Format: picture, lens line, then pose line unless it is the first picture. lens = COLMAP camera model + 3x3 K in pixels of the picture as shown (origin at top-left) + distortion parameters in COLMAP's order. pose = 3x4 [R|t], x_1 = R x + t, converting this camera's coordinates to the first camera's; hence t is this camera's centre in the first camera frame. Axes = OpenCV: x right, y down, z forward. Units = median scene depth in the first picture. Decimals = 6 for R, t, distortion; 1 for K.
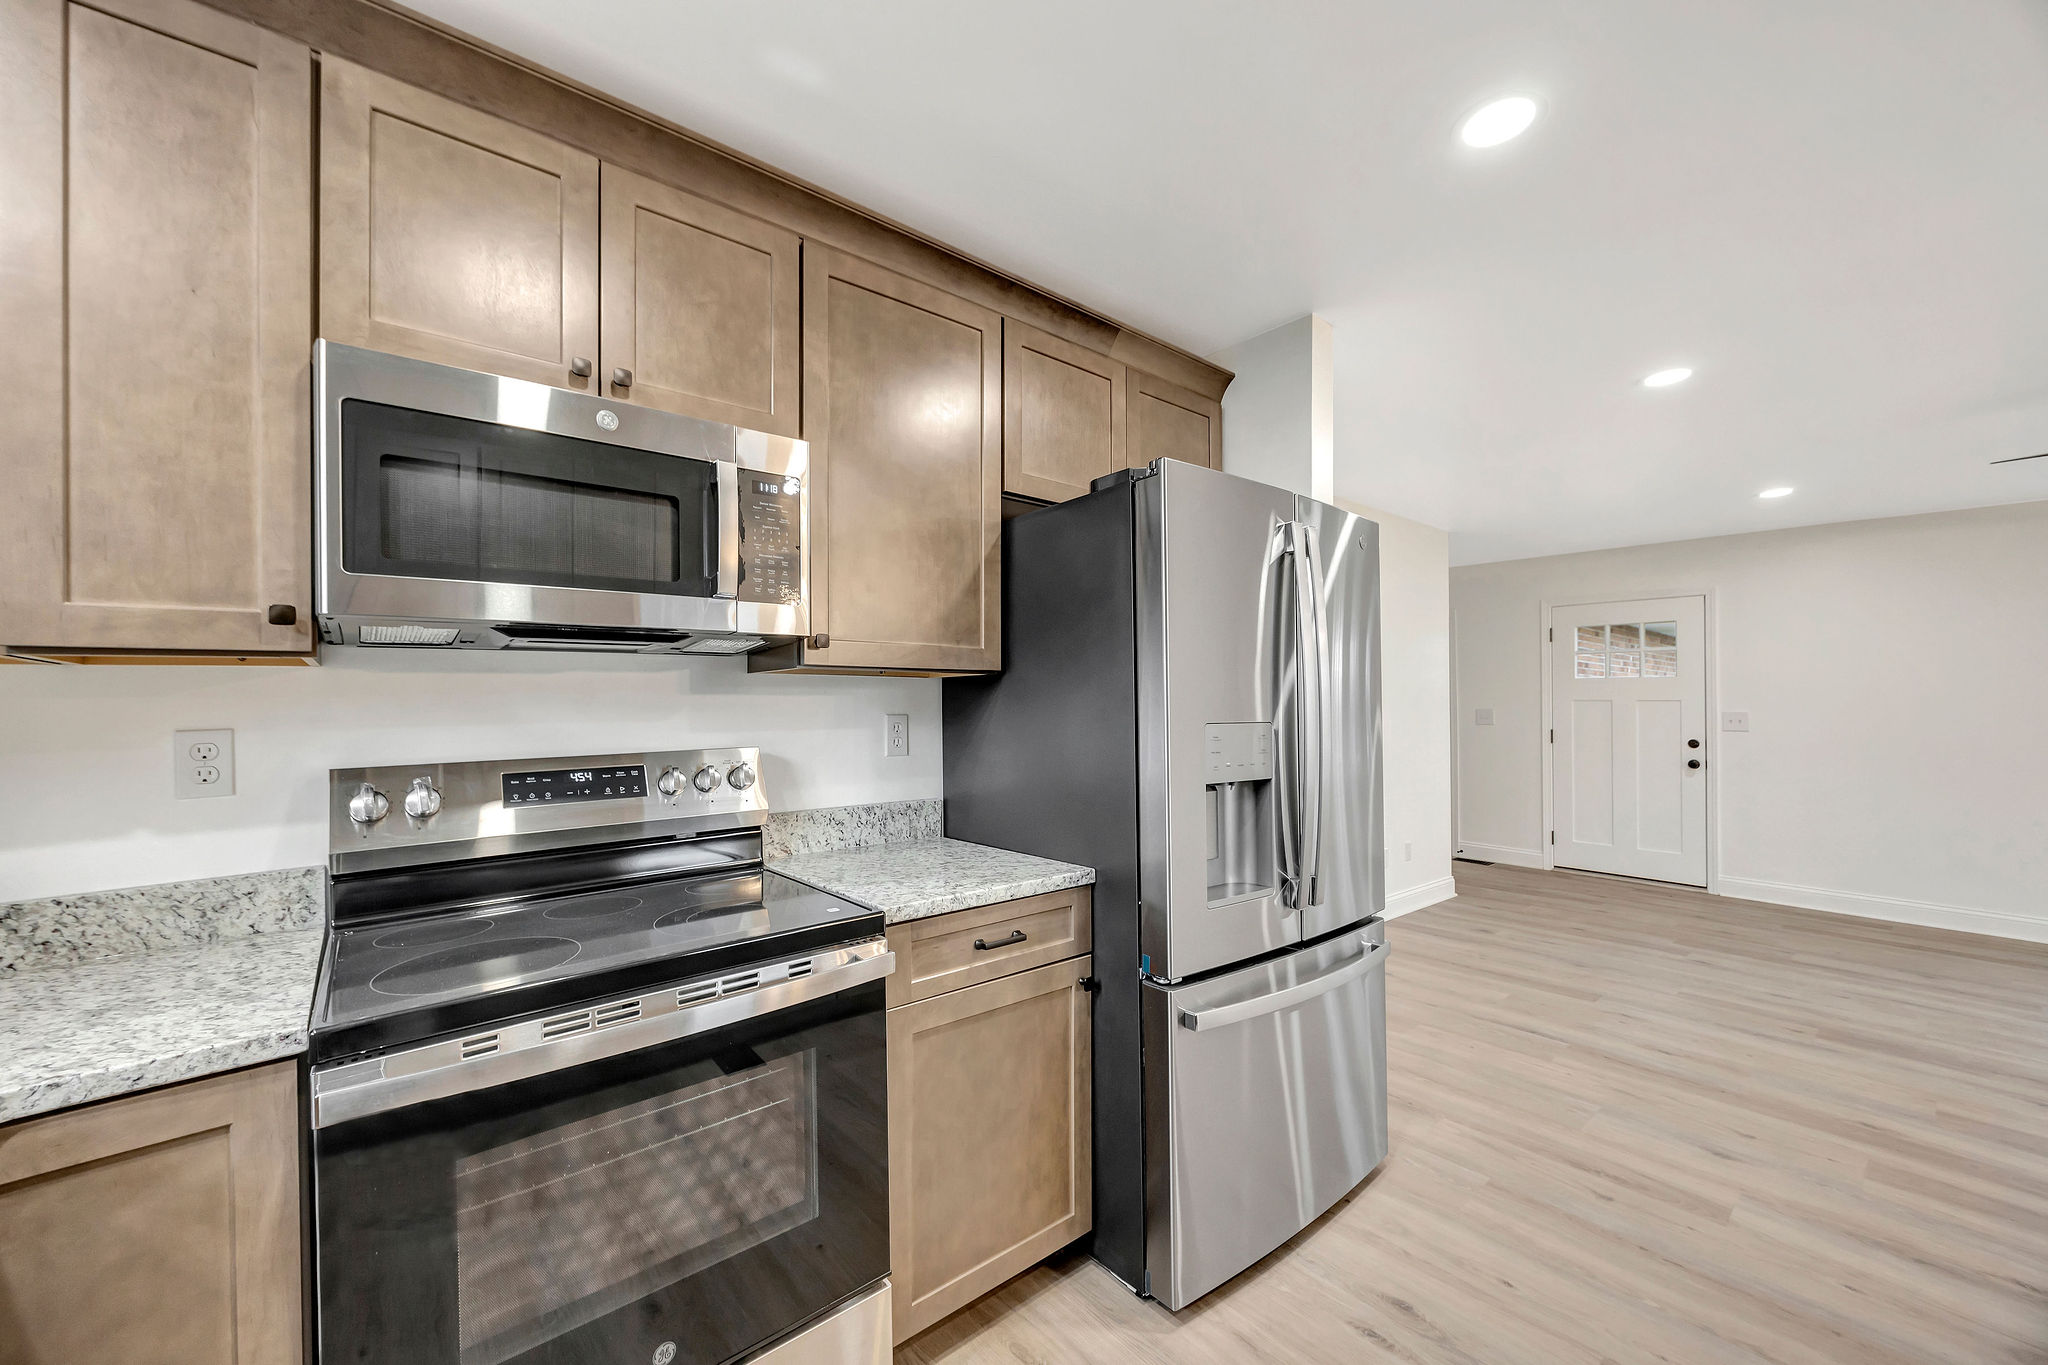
lens RADIAL K [[810.1, 0, 1032.0], [0, 810.1, 688.9], [0, 0, 1]] dist [0.017626, 0.000429]
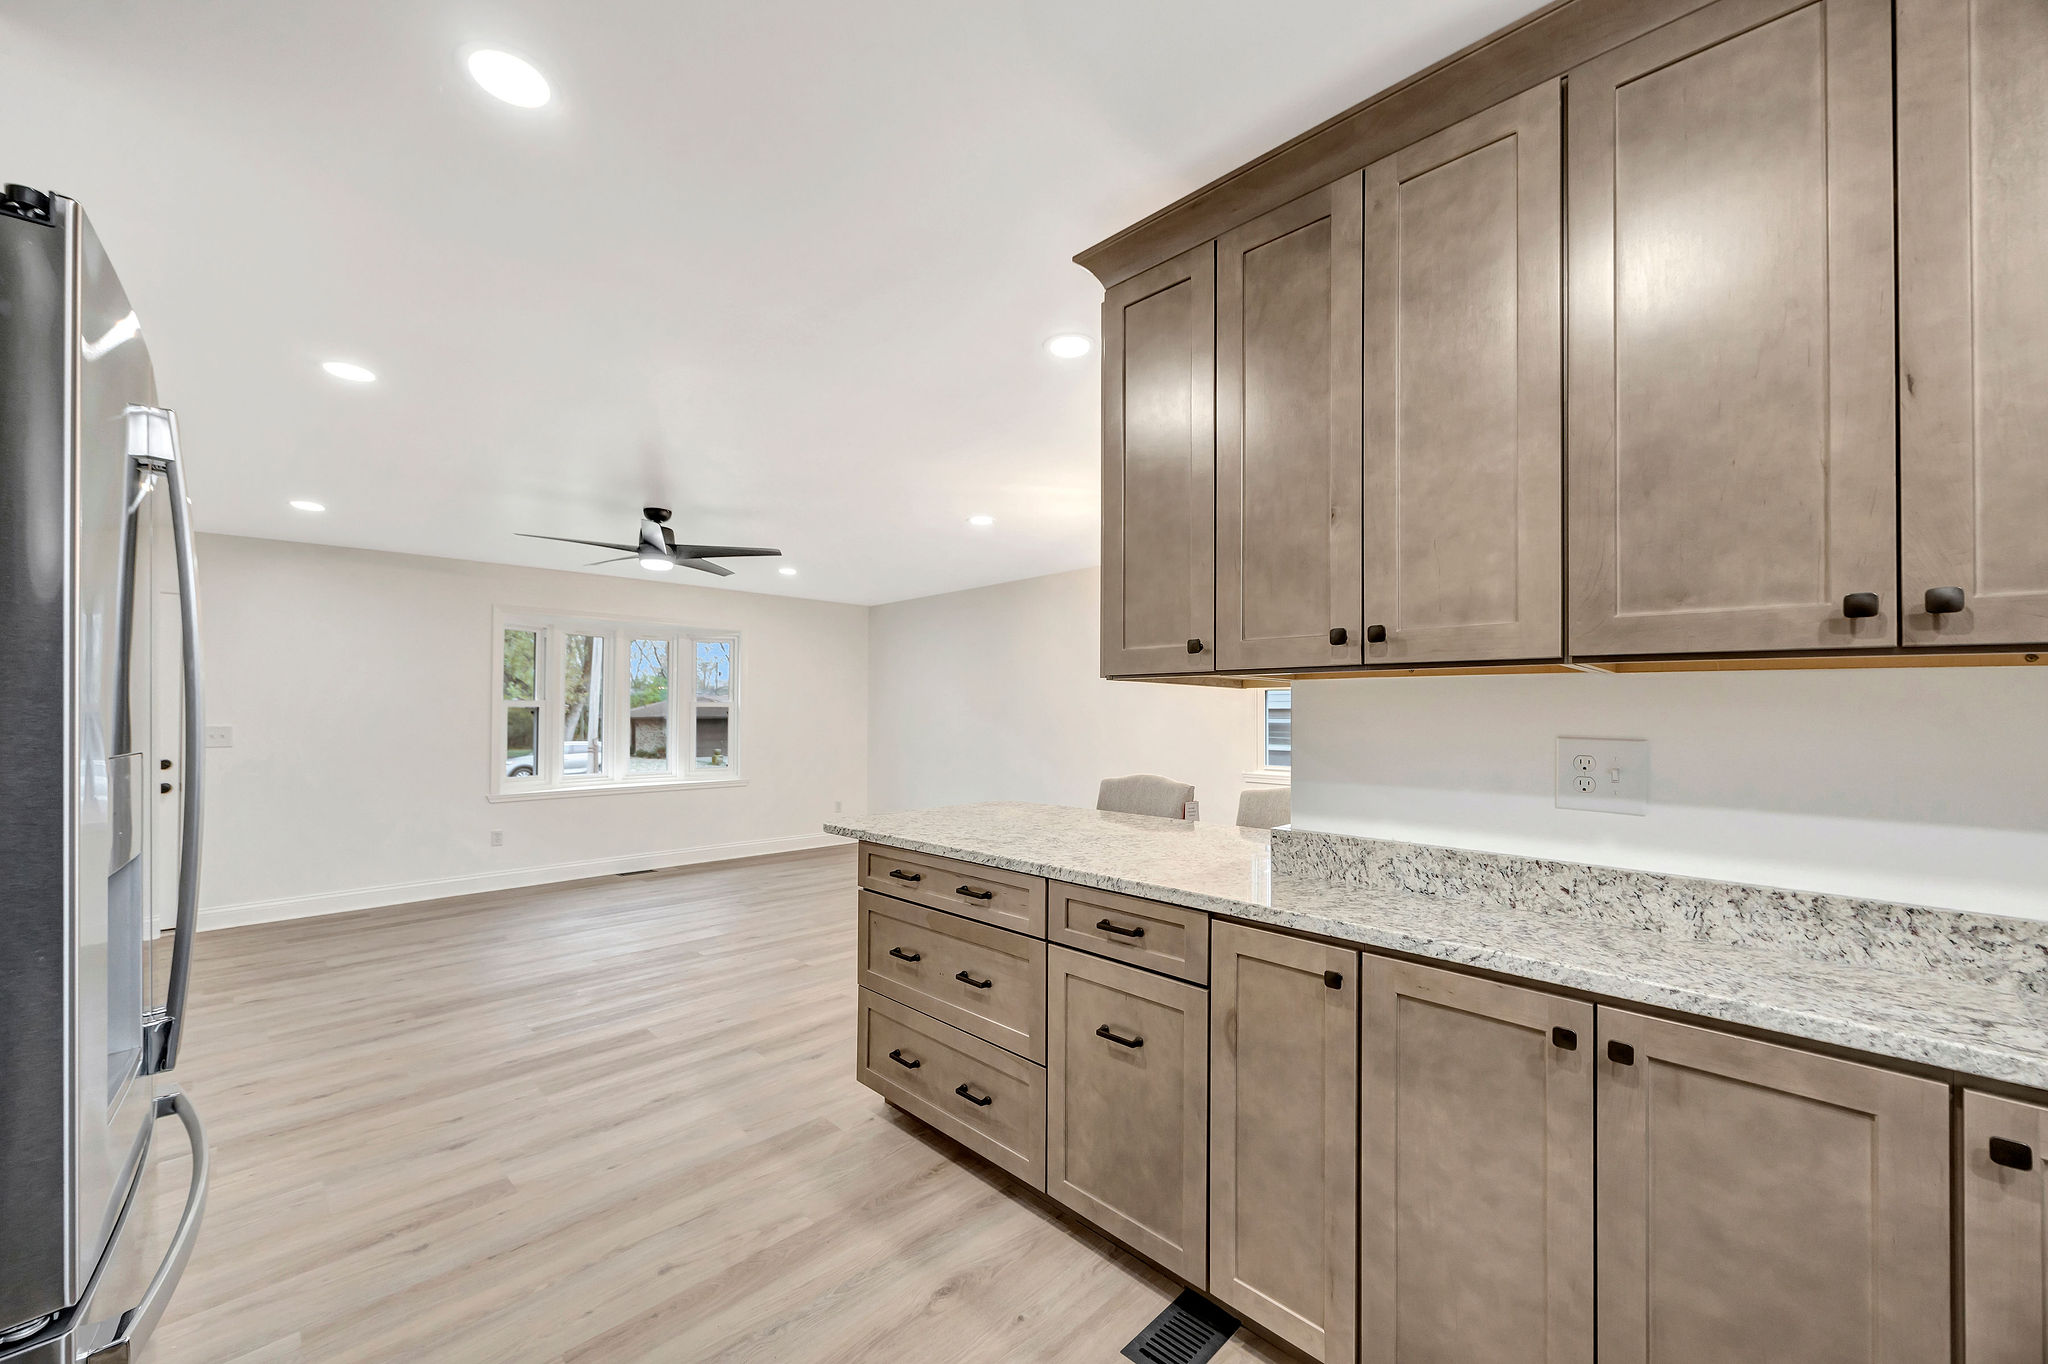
lens RADIAL K [[810.1, 0, 1032.0], [0, 810.1, 688.4], [0, 0, 1]] dist [0.017626, 0.000429]
pose [[-0.061800, 0.021448, 0.997858, -0.276985], [-0.005223, 0.999748, -0.021812, 0.003744], [-0.998075, -0.006560, -0.061673, 0.359956]]
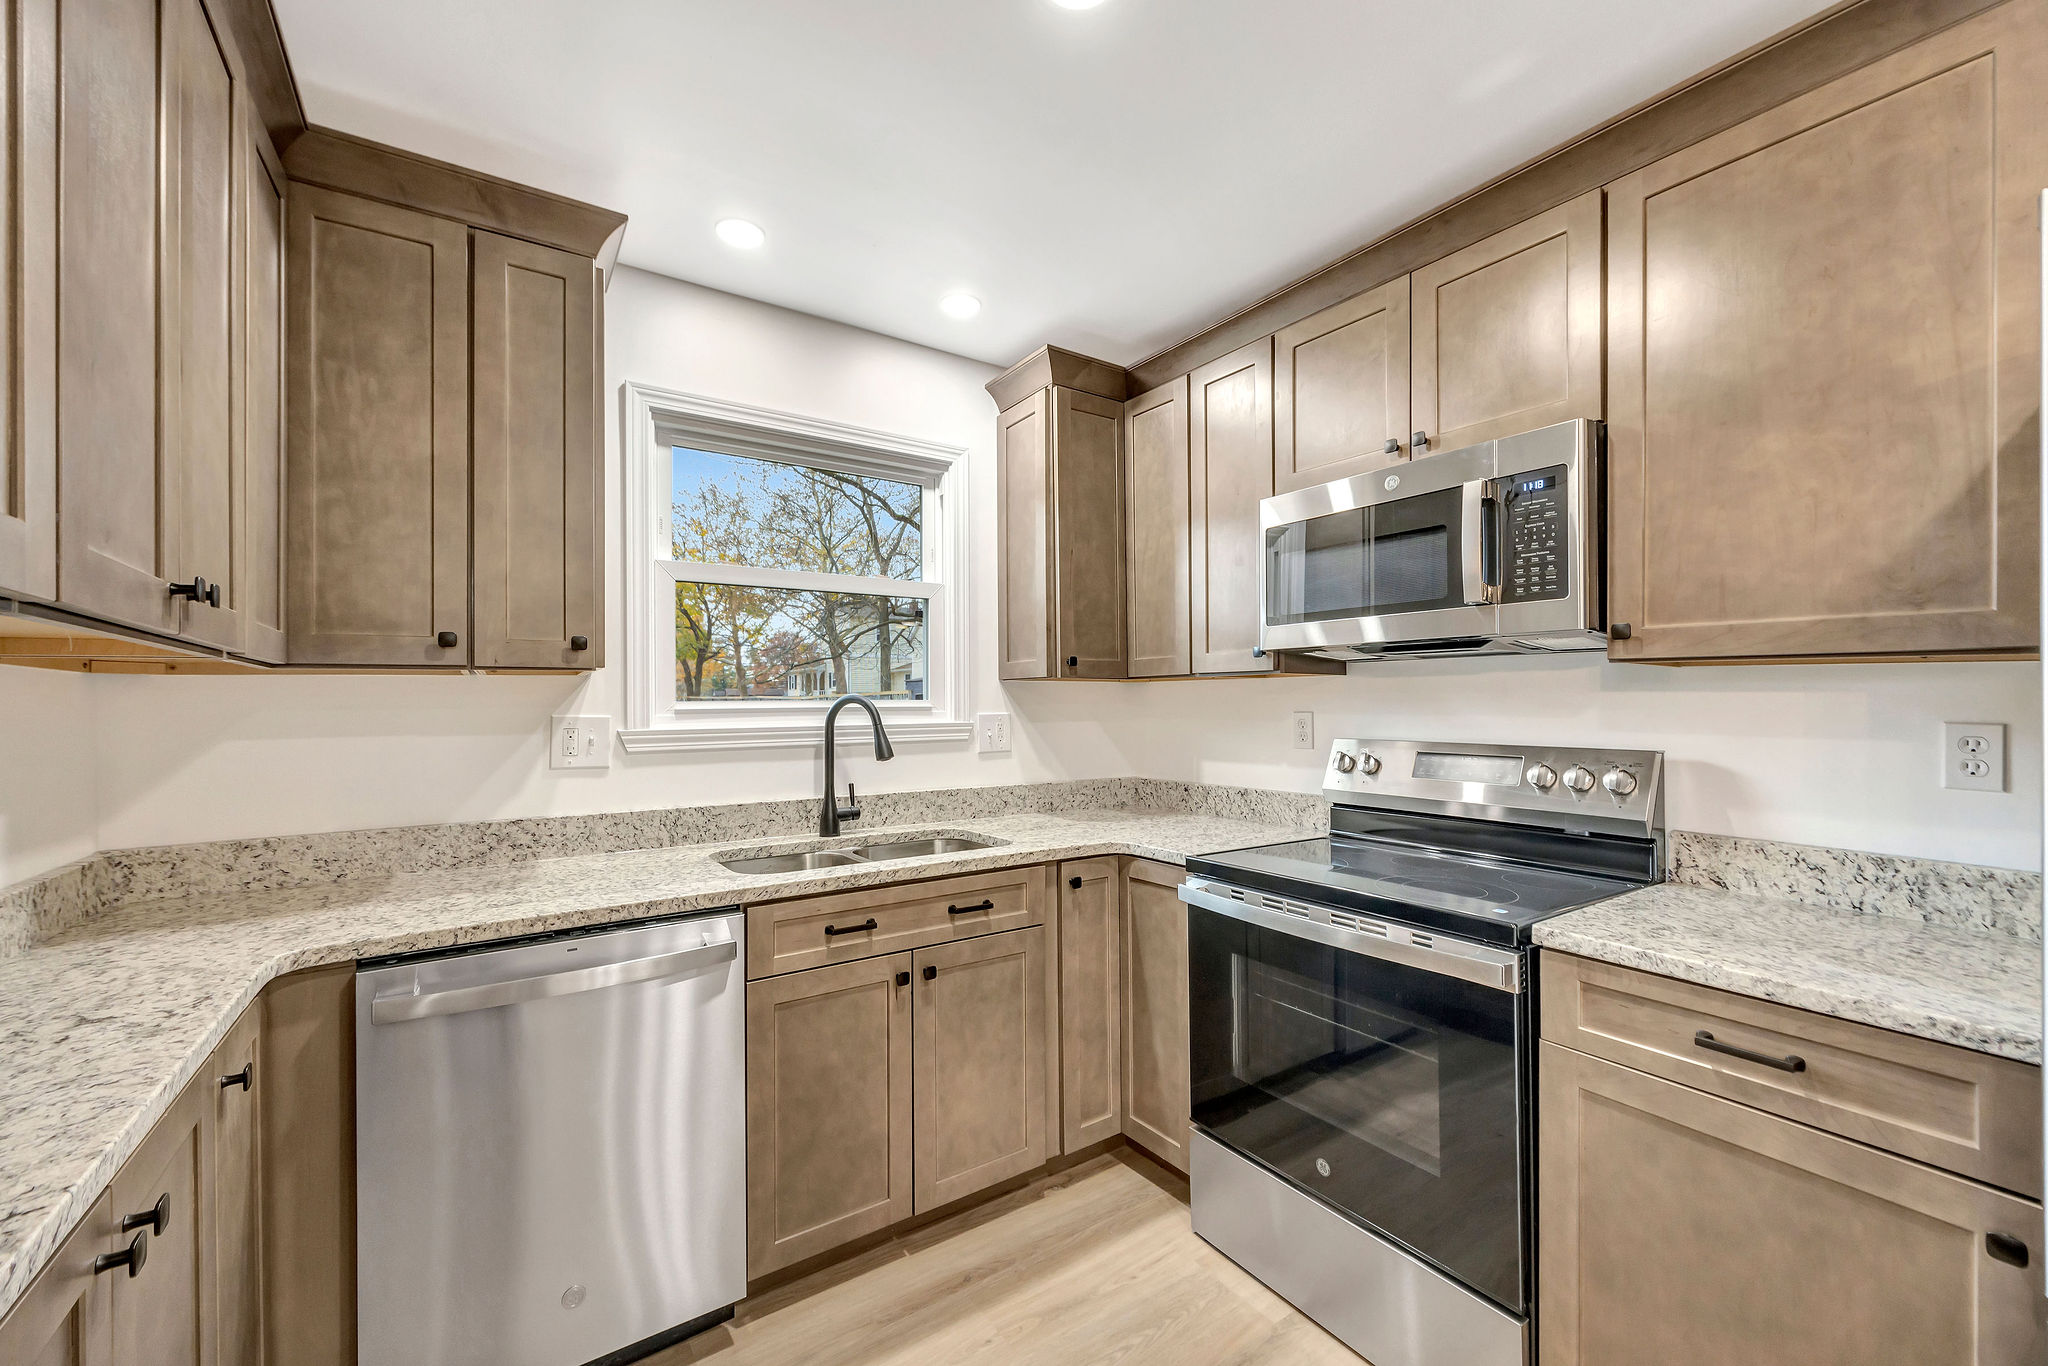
lens RADIAL K [[802.2, 0, 1022.6], [0, 802.2, 695.9], [0, 0, 1]] dist [0.002529, 0.000215]
pose [[-0.119724, -0.003745, -0.992800, 0.526852], [0.010891, 0.999928, -0.005086, 0.006441], [0.992747, -0.011422, -0.119674, 0.359469]]
